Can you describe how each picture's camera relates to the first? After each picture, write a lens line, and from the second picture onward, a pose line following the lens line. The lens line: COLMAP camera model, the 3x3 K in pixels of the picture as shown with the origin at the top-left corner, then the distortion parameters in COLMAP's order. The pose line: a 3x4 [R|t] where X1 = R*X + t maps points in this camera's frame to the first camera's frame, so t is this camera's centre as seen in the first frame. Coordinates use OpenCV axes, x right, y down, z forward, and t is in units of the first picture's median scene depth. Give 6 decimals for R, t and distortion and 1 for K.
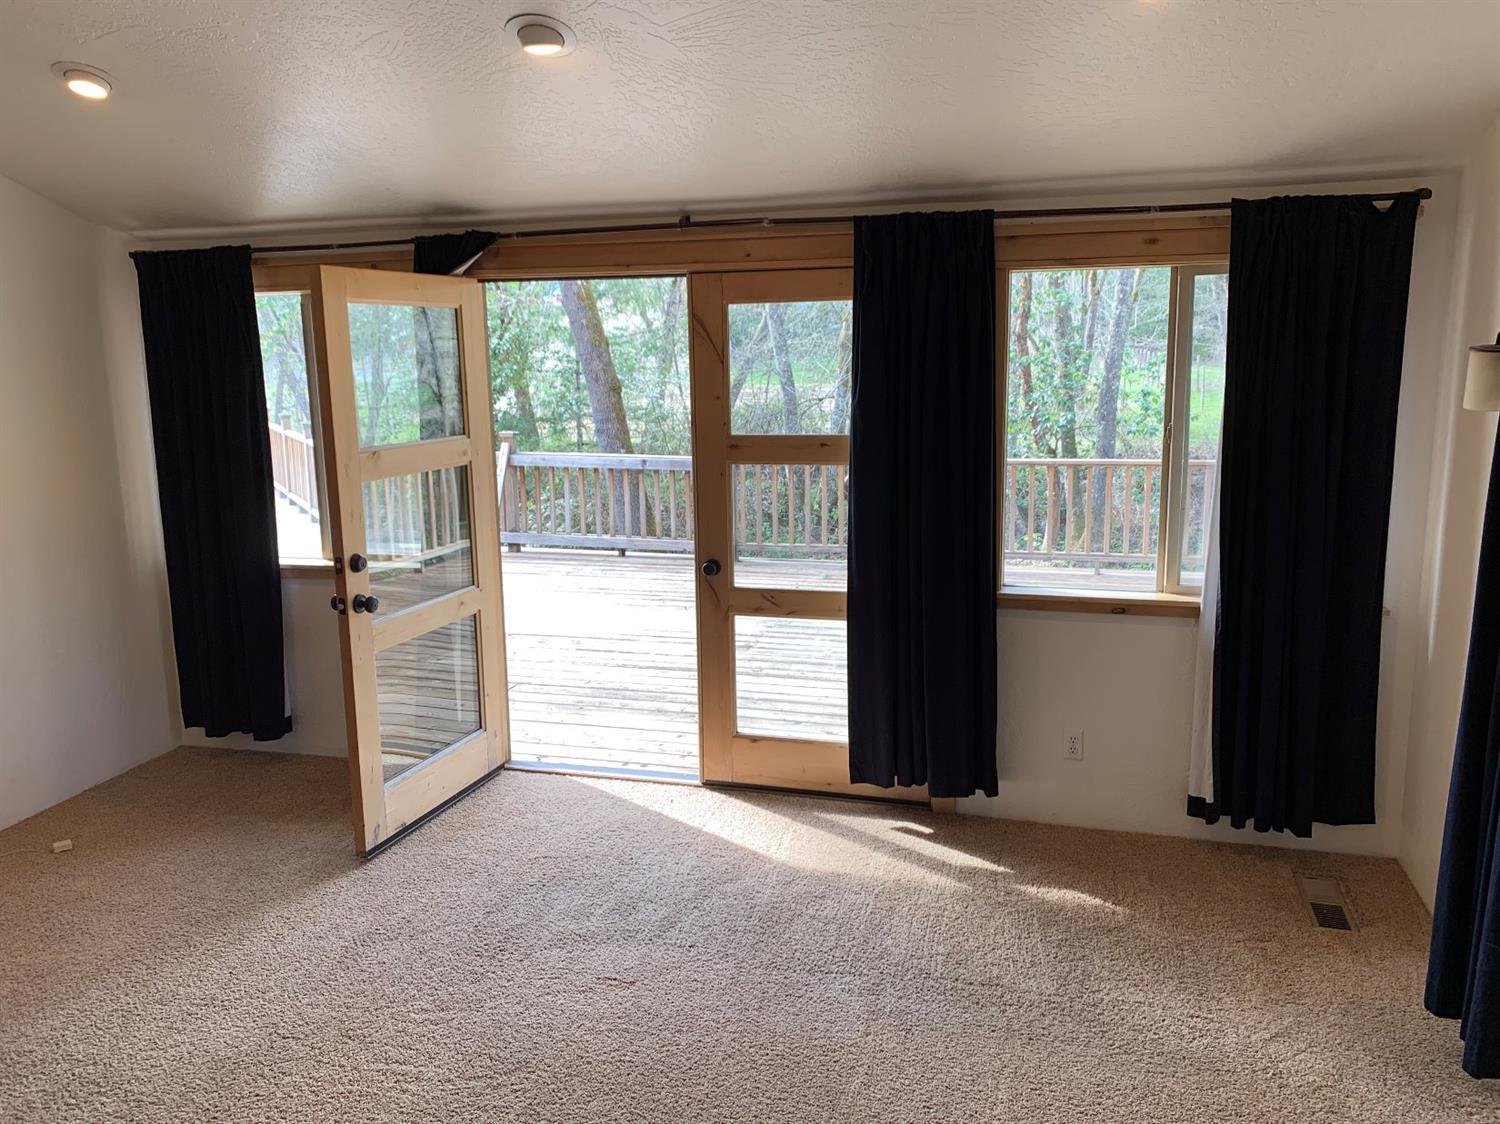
lens RADIAL K [[1141.2, 0, 749.5], [0, 1141.2, 563.2], [0, 0, 1]] dist [0.028656, -0.034397]
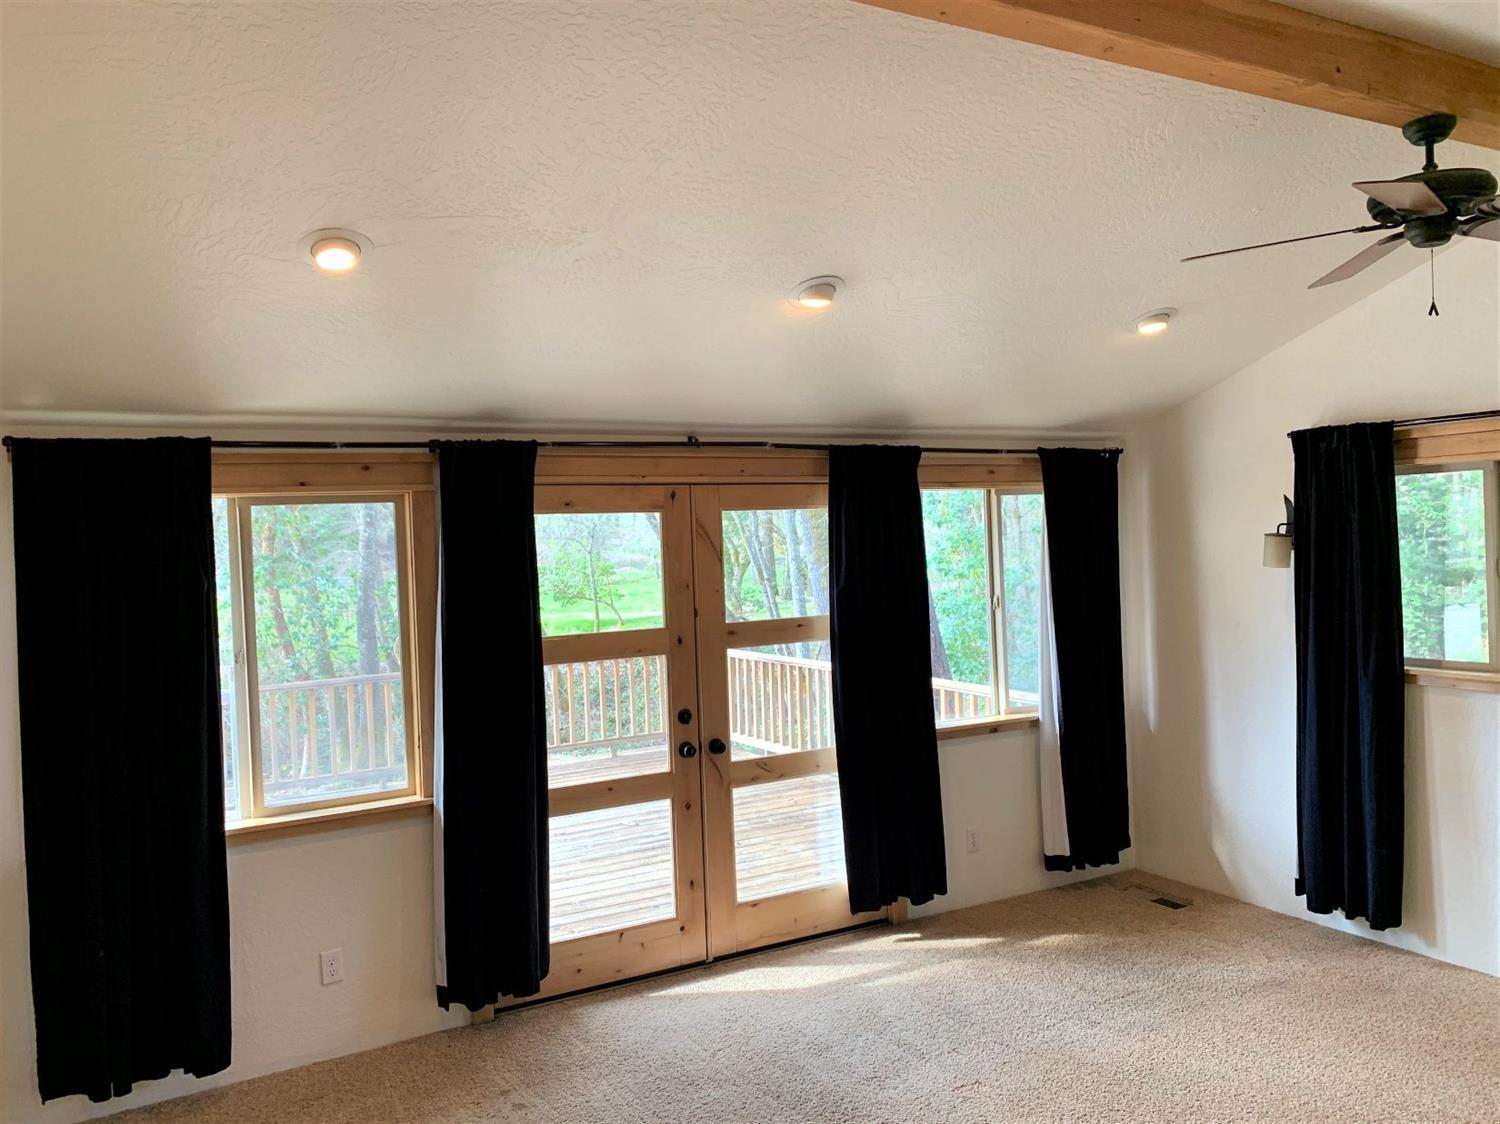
lens RADIAL K [[1141.2, 0, 756.4], [0, 1141.2, 557.0], [0, 0, 1]] dist [0.028656, -0.034397]
pose [[0.708142, -0.017765, 0.705847, -0.837421], [0.157408, 0.978497, -0.133292, -0.024518], [-0.688301, 0.205495, 0.695711, 0.194732]]
